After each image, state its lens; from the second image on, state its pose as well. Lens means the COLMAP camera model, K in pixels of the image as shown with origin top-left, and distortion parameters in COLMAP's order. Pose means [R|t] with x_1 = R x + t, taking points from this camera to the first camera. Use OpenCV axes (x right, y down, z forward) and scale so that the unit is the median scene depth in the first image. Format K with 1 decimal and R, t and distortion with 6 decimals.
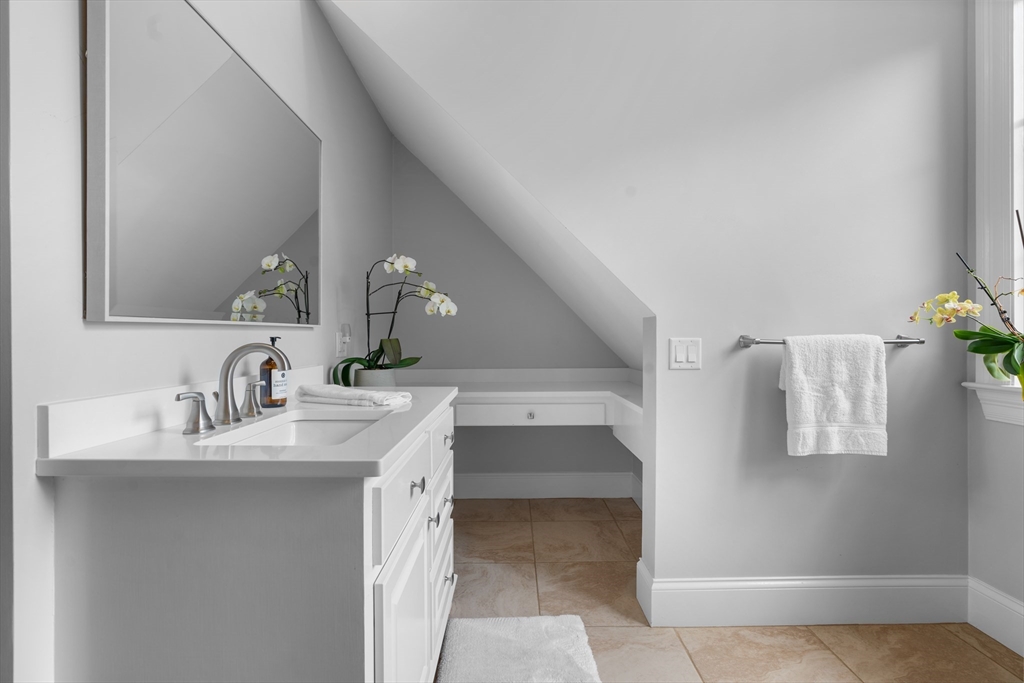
lens RADIAL K [[468.5, 0, 512.0], [0, 468.5, 341.5], [0, 0, 1]] dist [0.009200, 0.000420]
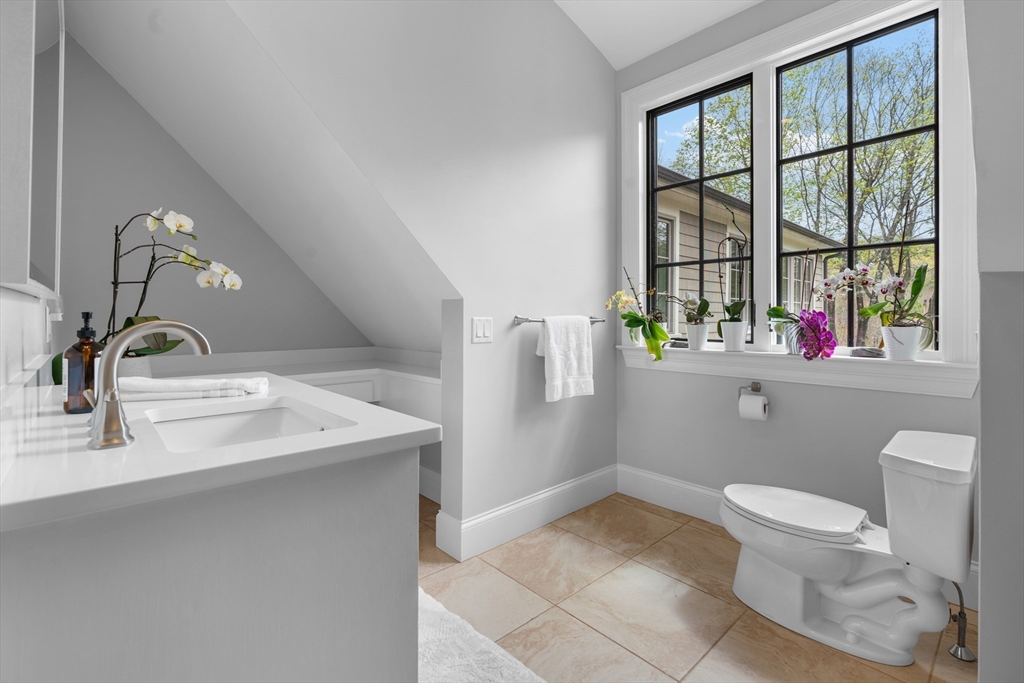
lens RADIAL K [[470.9, 0, 516.6], [0, 470.9, 317.7], [0, 0, 1]] dist [-0.000113, 0.000114]
pose [[0.738075, 0.005030, 0.674700, -0.411435], [0.000455, 0.999968, -0.007953, 0.003256], [-0.674719, 0.006177, 0.738049, 0.030561]]
